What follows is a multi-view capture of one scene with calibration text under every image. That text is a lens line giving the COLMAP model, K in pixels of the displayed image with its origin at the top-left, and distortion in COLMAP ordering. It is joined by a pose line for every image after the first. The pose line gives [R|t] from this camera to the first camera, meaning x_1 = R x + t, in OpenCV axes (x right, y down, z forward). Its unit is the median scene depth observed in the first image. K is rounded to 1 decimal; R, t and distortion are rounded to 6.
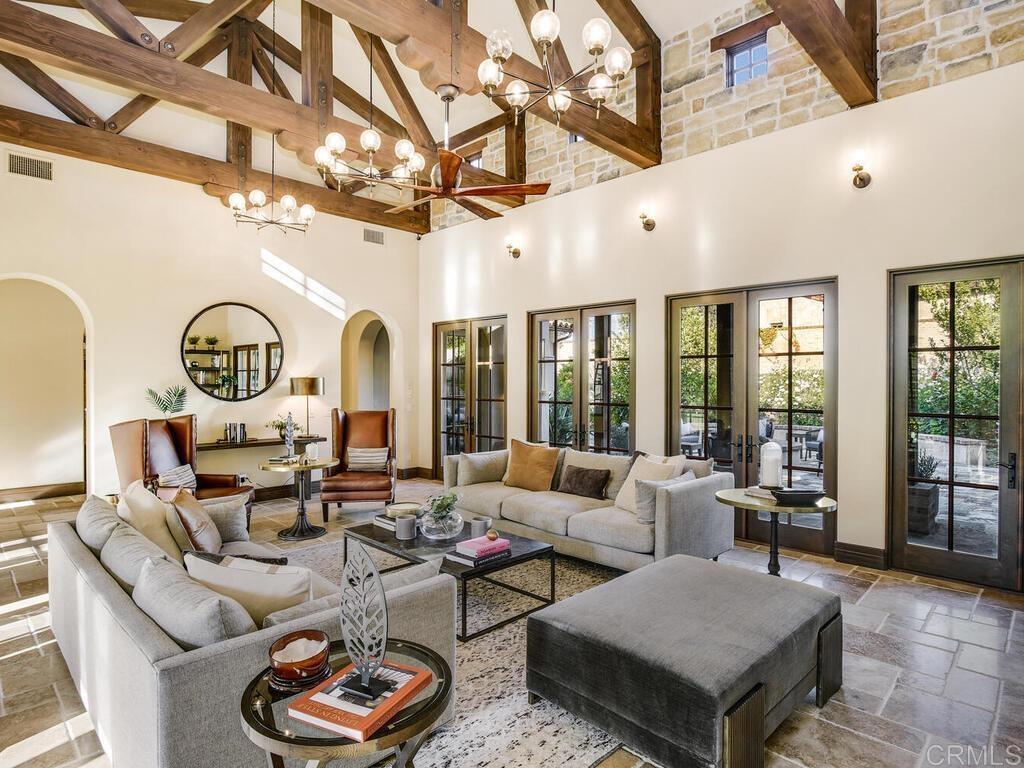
lens RADIAL K [[571.2, 0, 515.9], [0, 571.2, 385.3], [0, 0, 1]] dist [-0.004040, -0.003267]
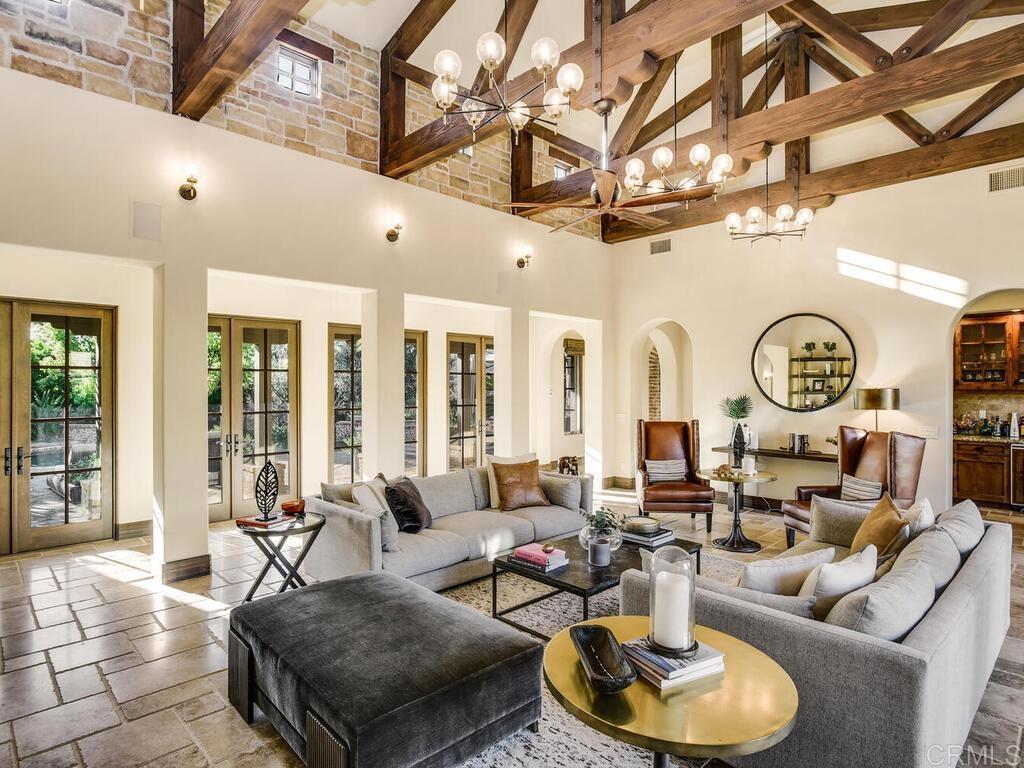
lens RADIAL K [[571.2, 0, 515.9], [0, 571.2, 385.3], [0, 0, 1]] dist [-0.004040, -0.003267]
pose [[-0.023600, -0.005223, -0.999708, 0.526663], [-0.010459, 0.999933, -0.004978, -0.008823], [0.999667, 0.010339, -0.023653, 0.527529]]
